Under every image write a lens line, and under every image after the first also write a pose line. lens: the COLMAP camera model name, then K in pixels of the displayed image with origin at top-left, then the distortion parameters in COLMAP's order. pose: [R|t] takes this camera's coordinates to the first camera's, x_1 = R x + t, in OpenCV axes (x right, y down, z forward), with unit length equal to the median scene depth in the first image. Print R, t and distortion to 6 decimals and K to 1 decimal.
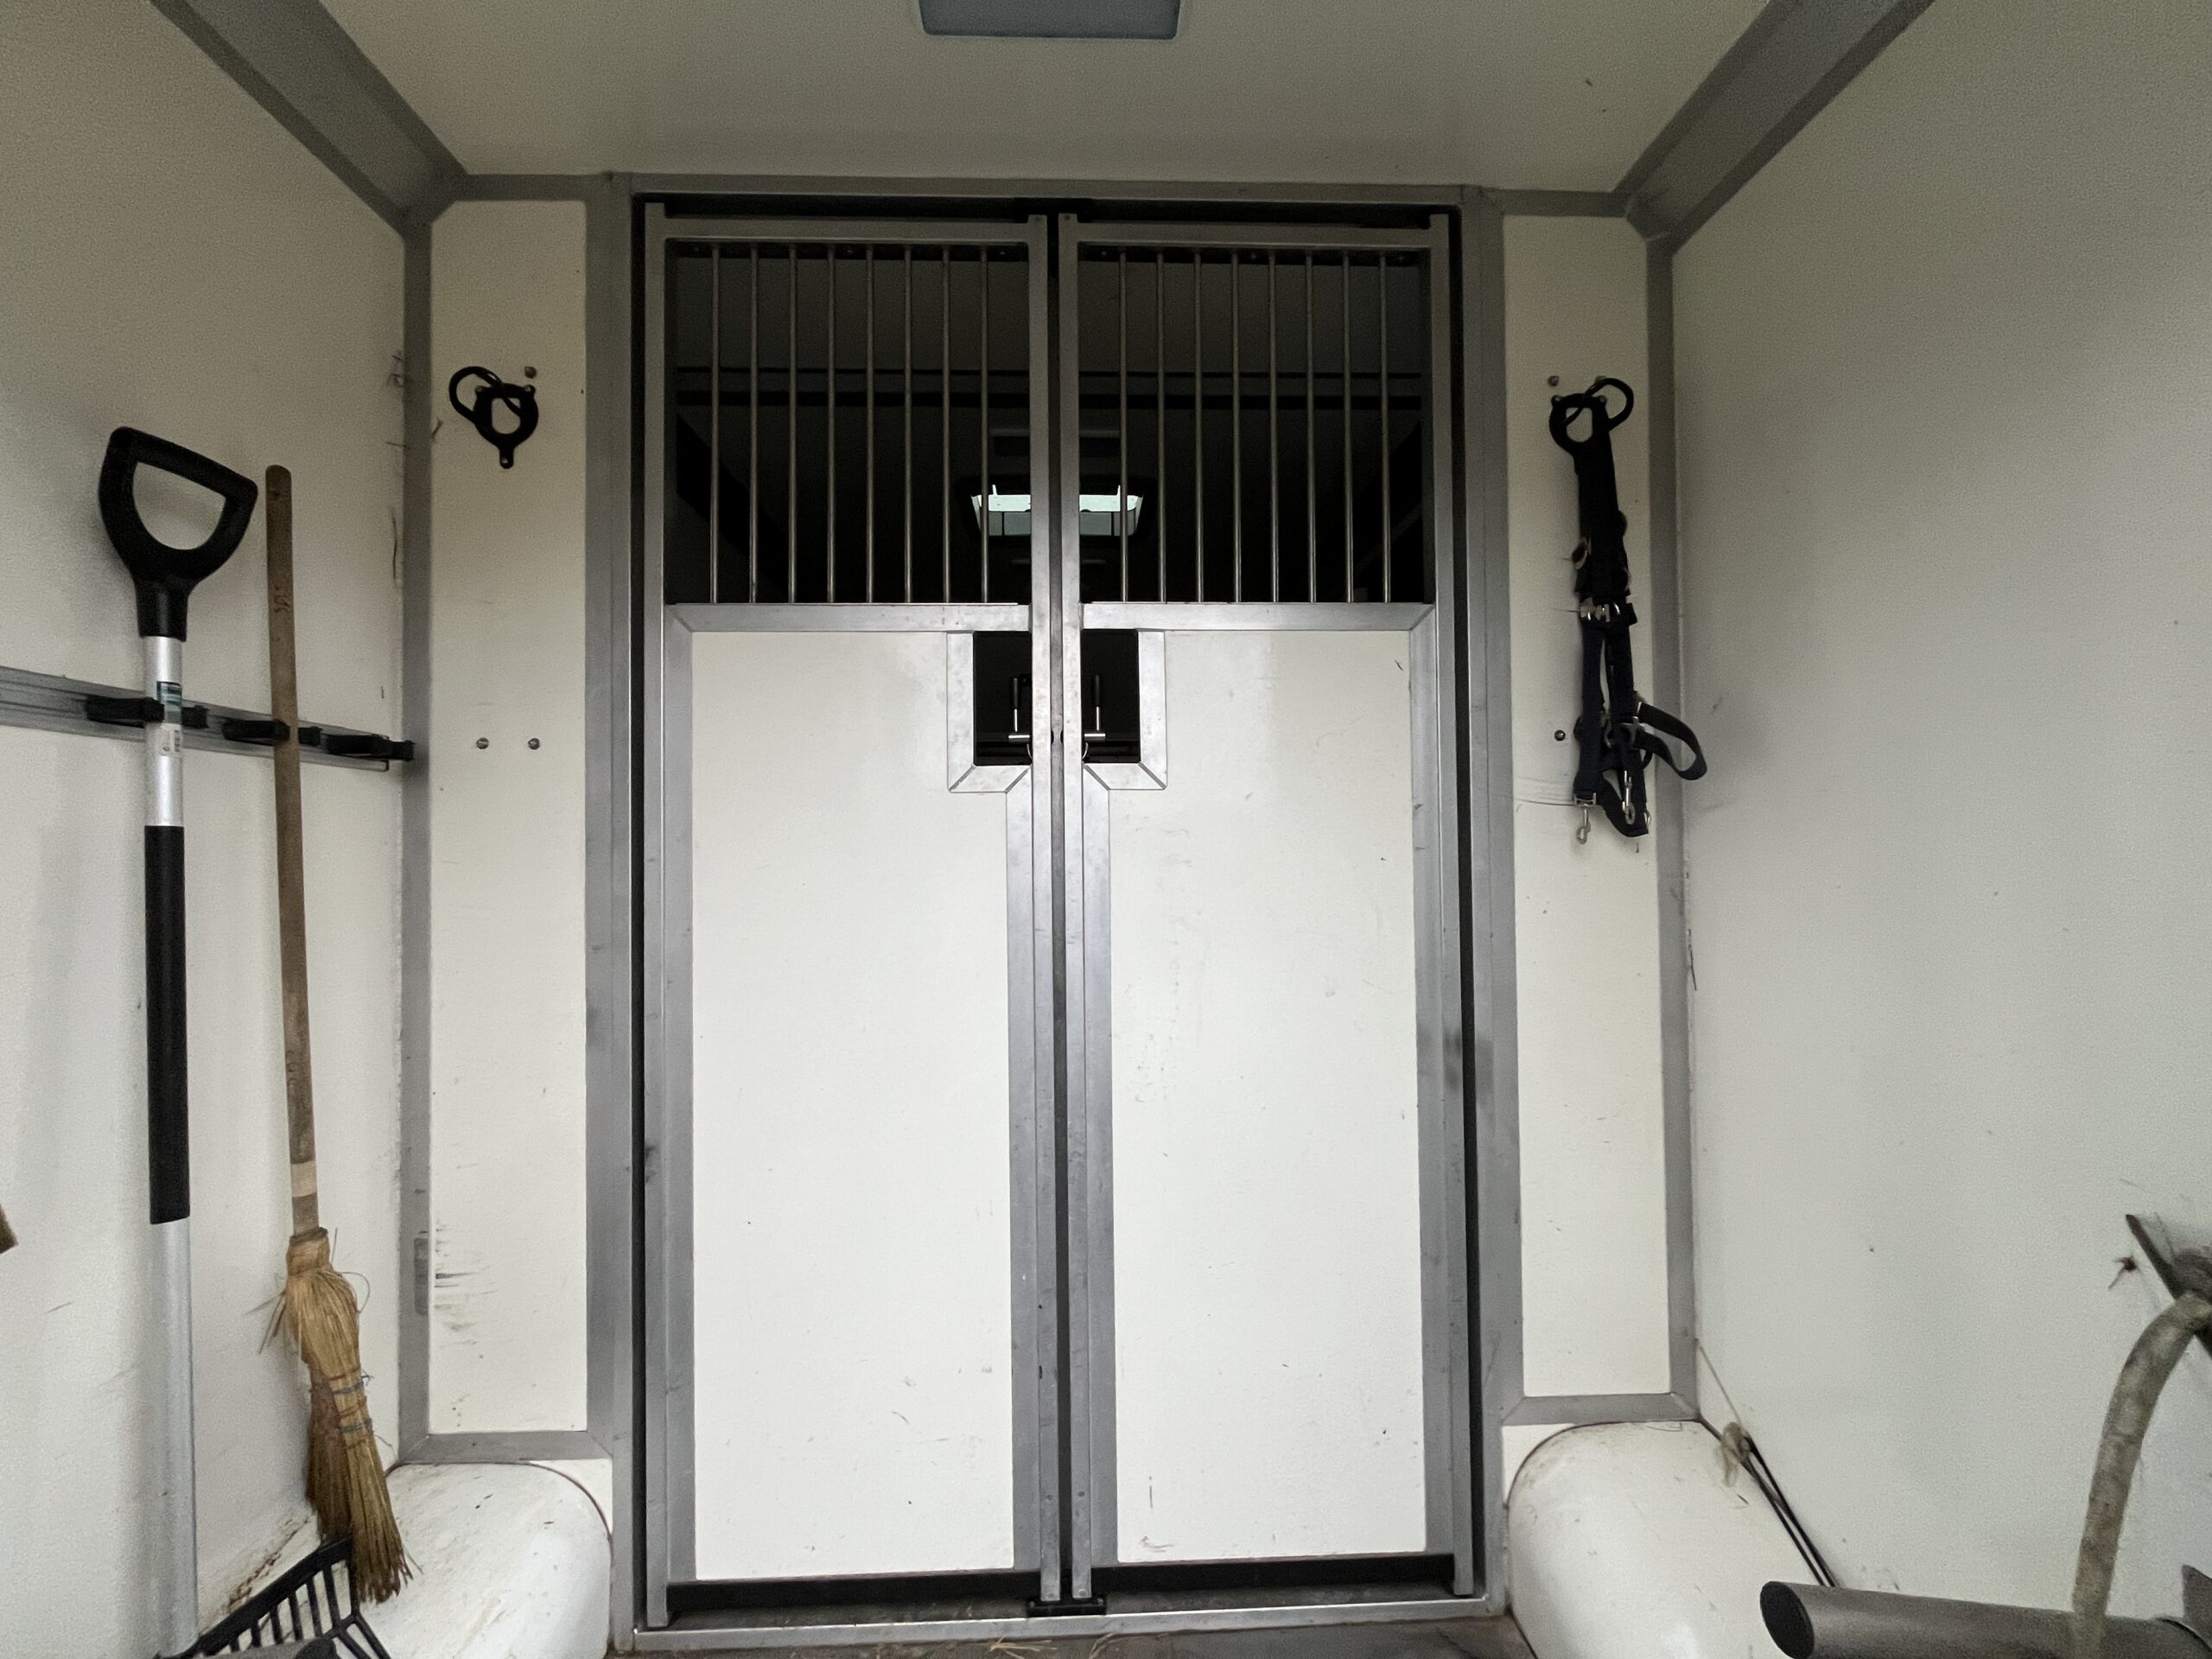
lens RADIAL K [[888.4, 0, 1090.7], [0, 888.4, 835.0], [0, 0, 1]] dist [-0.000155, -0.003933]
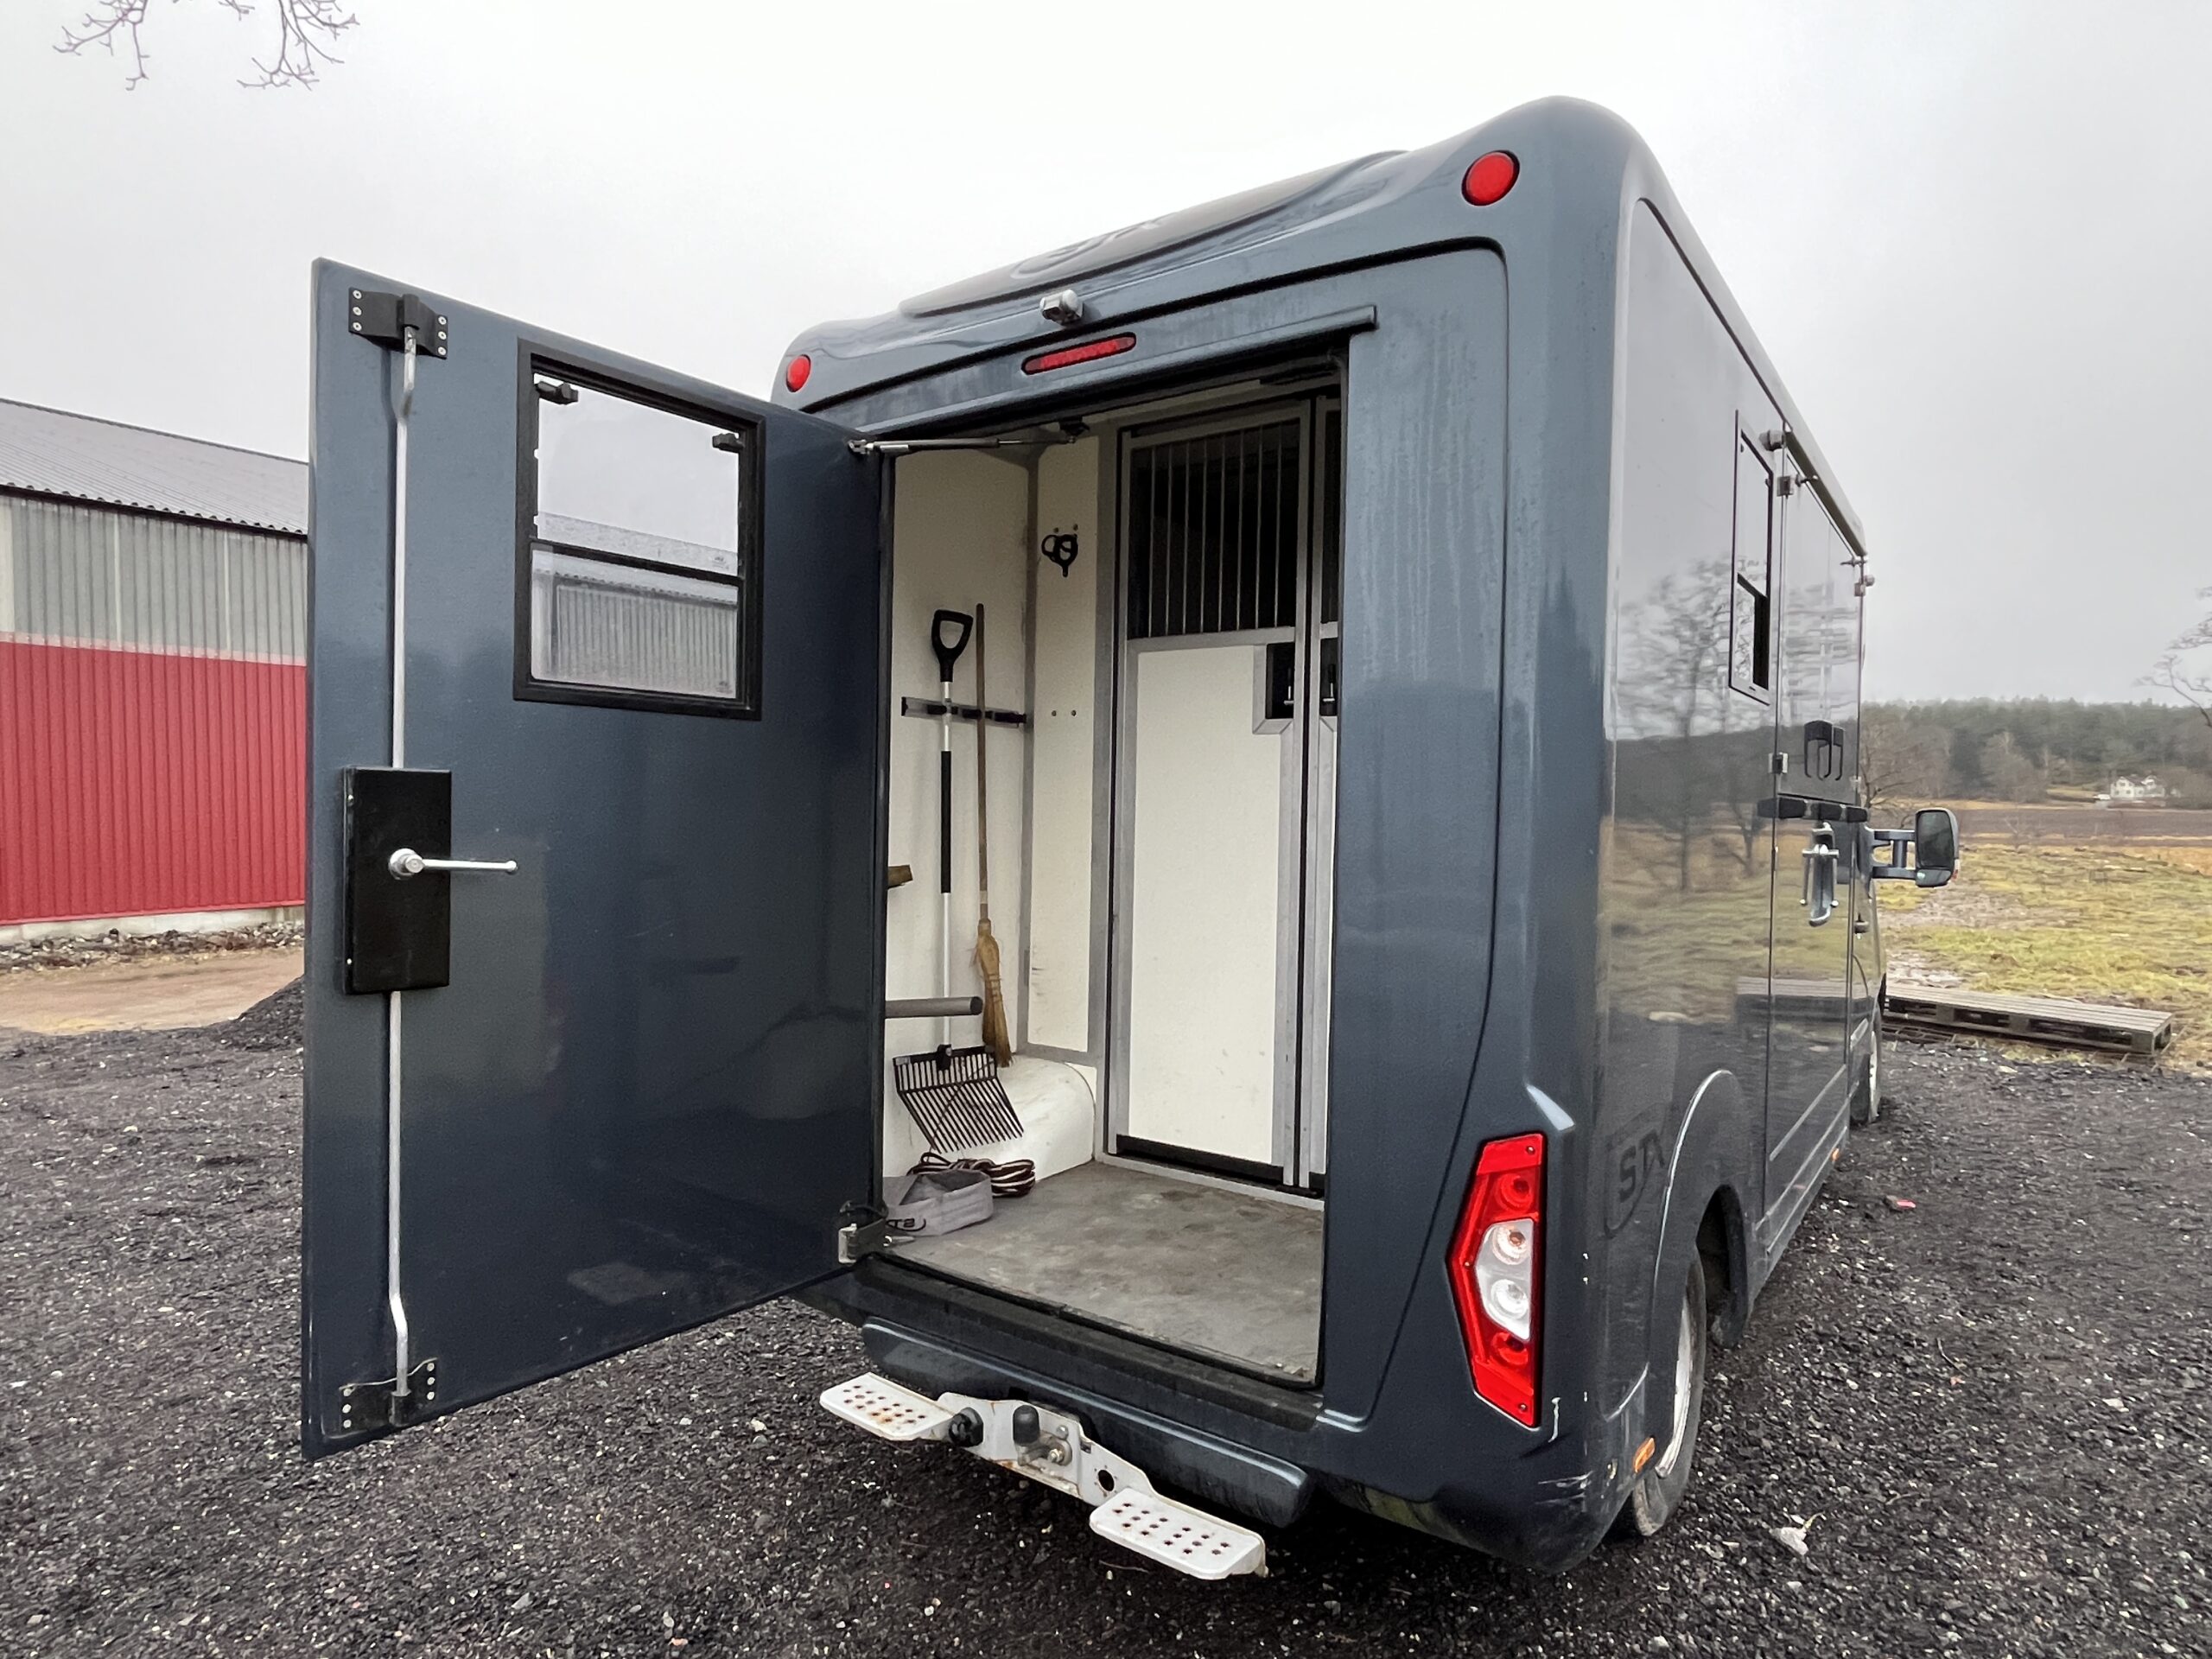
lens RADIAL K [[1284.2, 0, 1095.9], [0, 1284.2, 832.5], [0, 0, 1]] dist [0.001519, 0.002191]
pose [[0.784784, 0.034271, -0.618822, 1.241413], [-0.016613, 0.999274, 0.034272, 0.068466], [0.619547, -0.016615, 0.784783, -1.278475]]
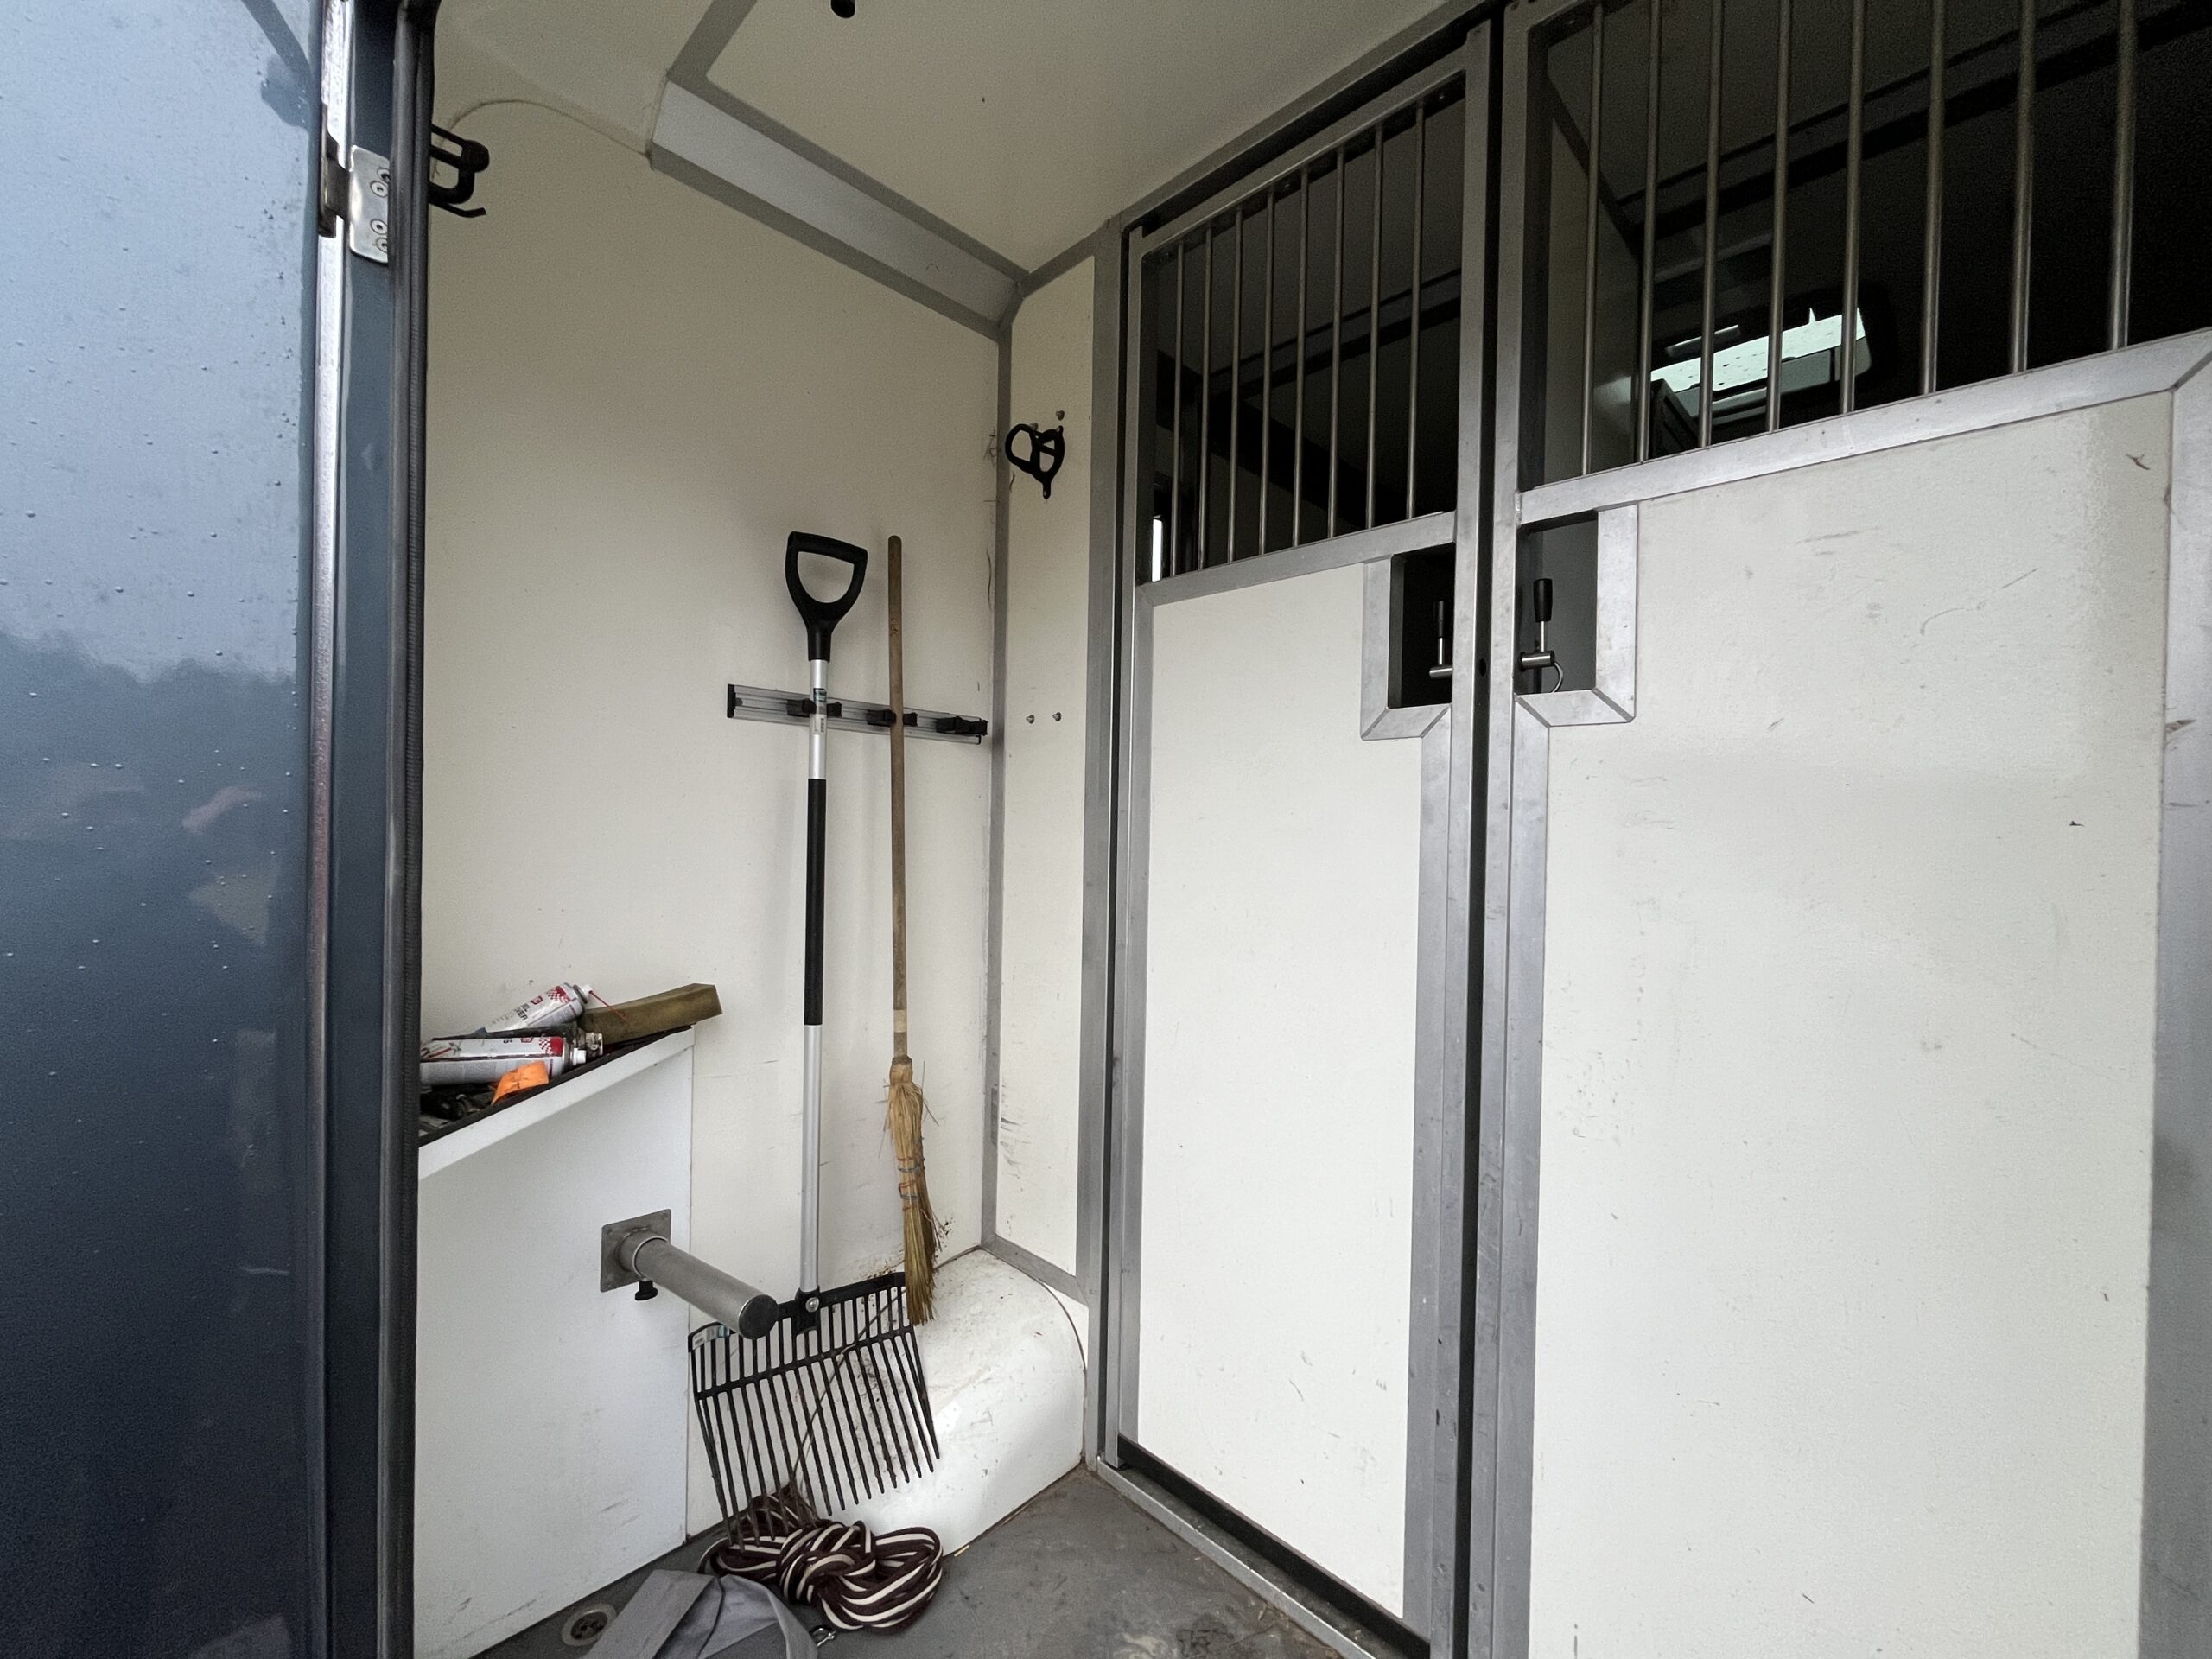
lens RADIAL K [[891.2, 0, 1097.2], [0, 891.2, 836.3], [0, 0, 1]] dist [-0.004143, -0.000892]
pose [[0.683322, 0.030087, -0.729497, 0.328968], [-0.013913, 0.999506, 0.028191, 0.028761], [0.729984, -0.009114, 0.683403, 0.186091]]
